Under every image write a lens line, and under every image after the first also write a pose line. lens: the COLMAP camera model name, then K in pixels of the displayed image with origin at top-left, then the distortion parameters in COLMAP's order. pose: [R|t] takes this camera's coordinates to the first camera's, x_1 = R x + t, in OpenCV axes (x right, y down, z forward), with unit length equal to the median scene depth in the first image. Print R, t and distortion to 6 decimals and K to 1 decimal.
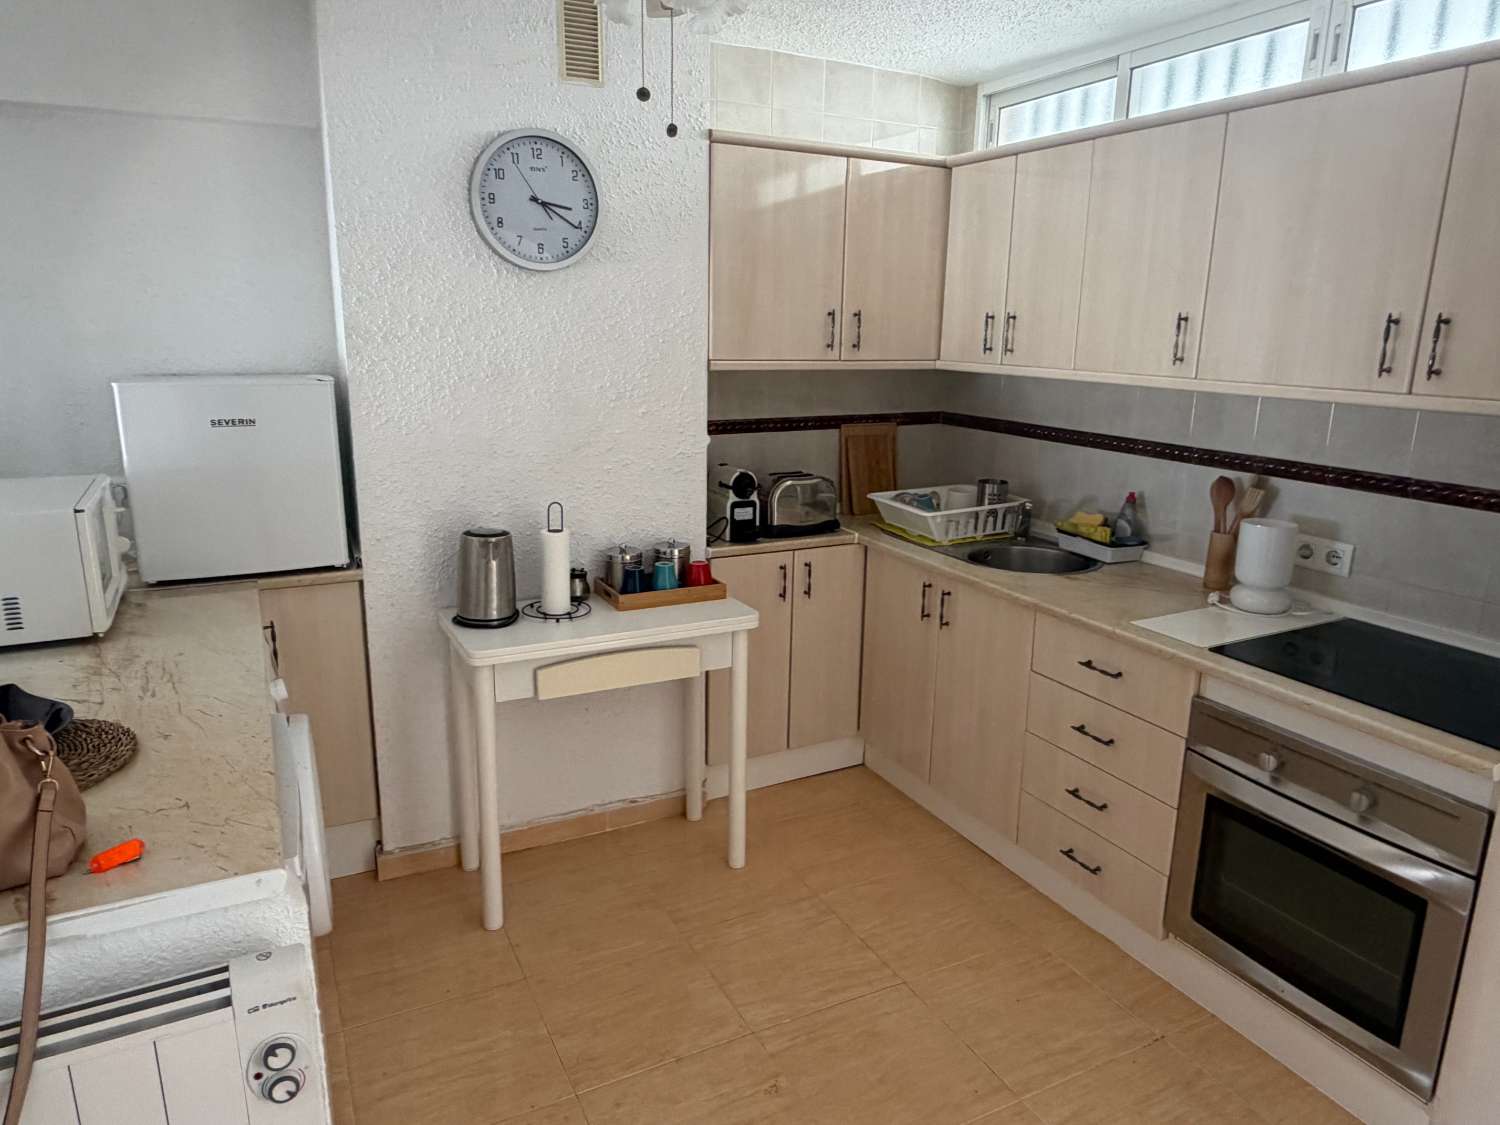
lens RADIAL K [[963.6, 0, 747.4], [0, 963.6, 553.0], [0, 0, 1]] dist [-0.003667, -0.002218]
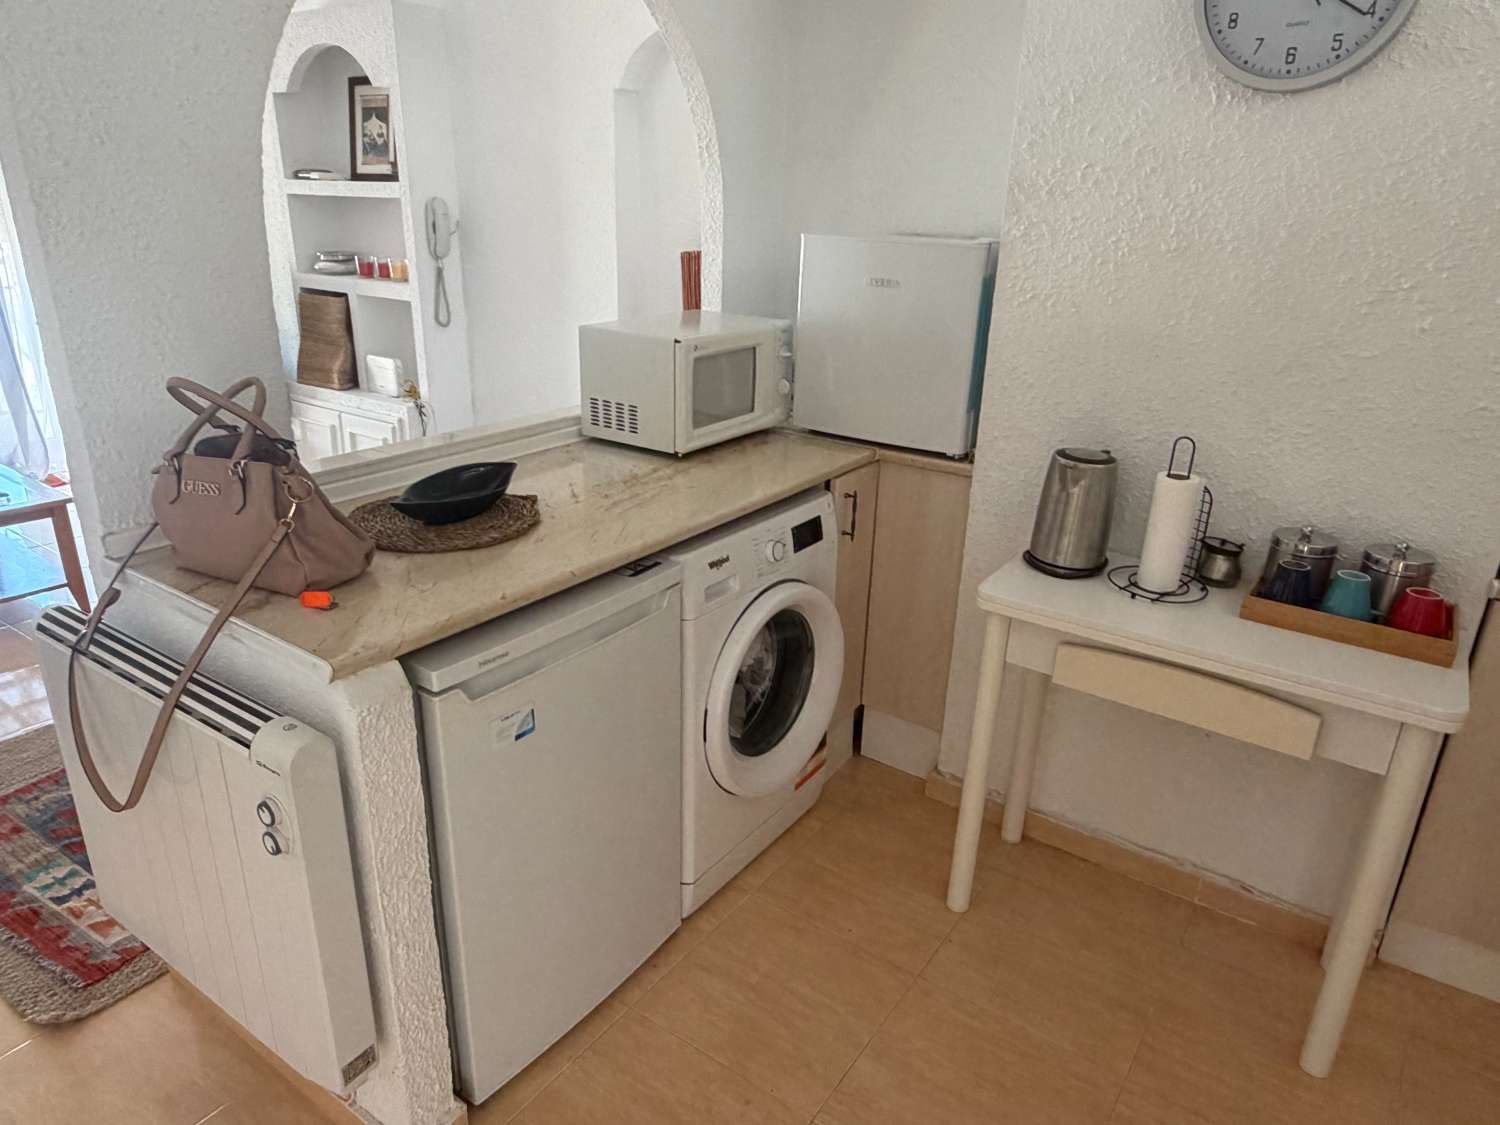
lens RADIAL K [[963.6, 0, 747.4], [0, 963.6, 553.0], [0, 0, 1]] dist [-0.003667, -0.002218]
pose [[0.471737, 0.305425, -0.827152, 0.256101], [-0.224296, 0.948799, 0.222423, -0.056884], [0.852734, 0.080601, 0.516089, 0.373338]]
